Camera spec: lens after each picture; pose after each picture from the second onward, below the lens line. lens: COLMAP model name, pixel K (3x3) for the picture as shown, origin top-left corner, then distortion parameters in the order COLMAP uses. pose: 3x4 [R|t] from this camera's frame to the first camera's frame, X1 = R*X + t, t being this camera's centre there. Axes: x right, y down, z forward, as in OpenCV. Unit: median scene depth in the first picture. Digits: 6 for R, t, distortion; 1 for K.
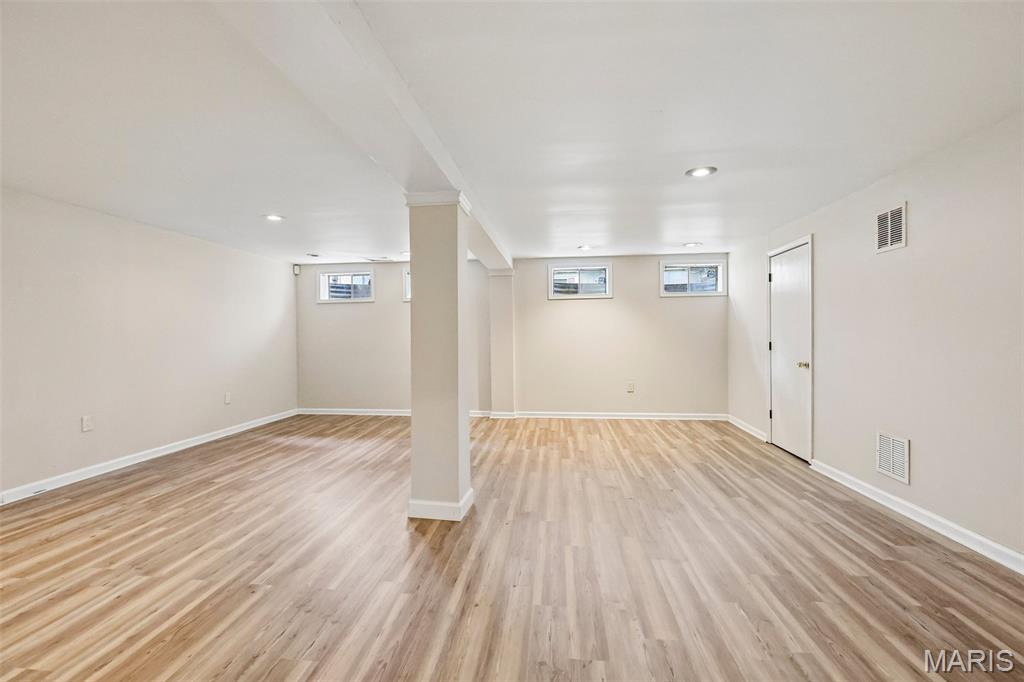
lens RADIAL K [[458.7, 0, 511.7], [0, 458.7, 341.2], [0, 0, 1]] dist [-0.002643, 0.001229]
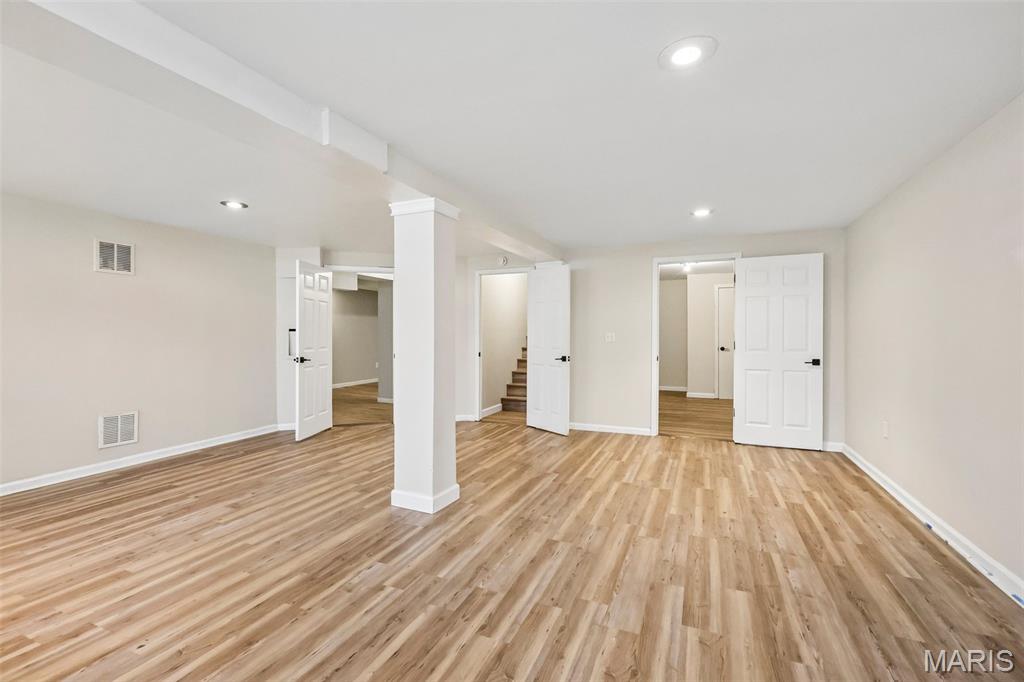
lens RADIAL K [[458.7, 0, 501.2], [0, 458.7, 335.6], [0, 0, 1]] dist [-0.002643, 0.001229]
pose [[-0.947565, 0.006303, 0.319501, -0.422304], [0.010313, 0.999888, 0.010861, -0.015489], [-0.319396, 0.013587, -0.947524, 1.250171]]
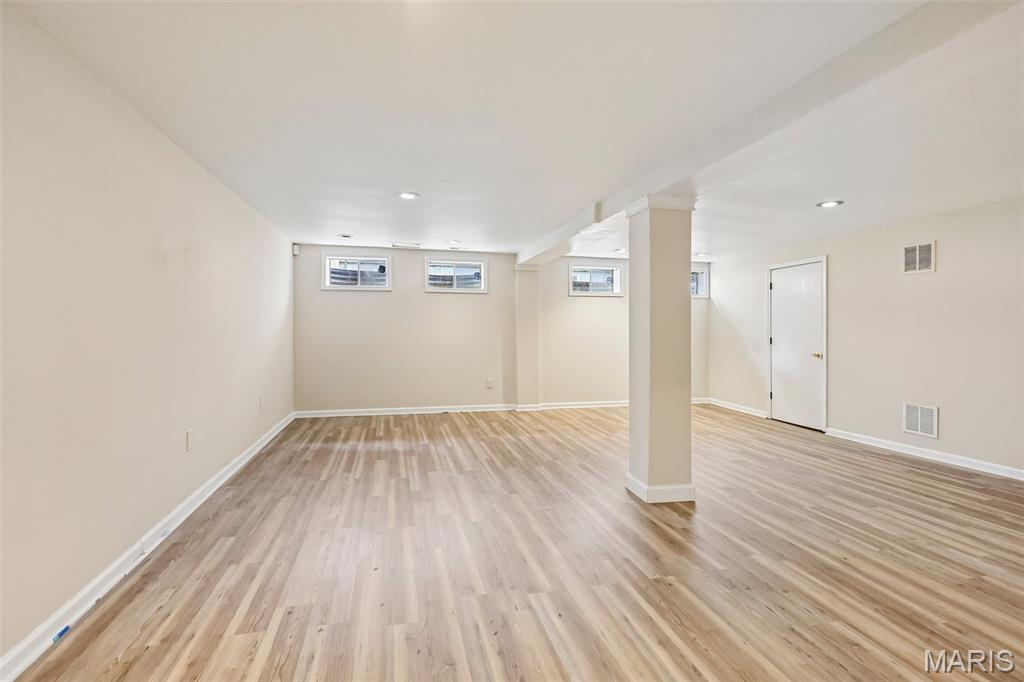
lens RADIAL K [[458.7, 0, 515.4], [0, 458.7, 330.5], [0, 0, 1]] dist [-0.002643, 0.001229]
pose [[0.937274, 0.011394, 0.348408, -0.542471], [-0.008293, 0.999912, -0.010391, 0.001192], [-0.348495, 0.006850, 0.937285, 0.074643]]
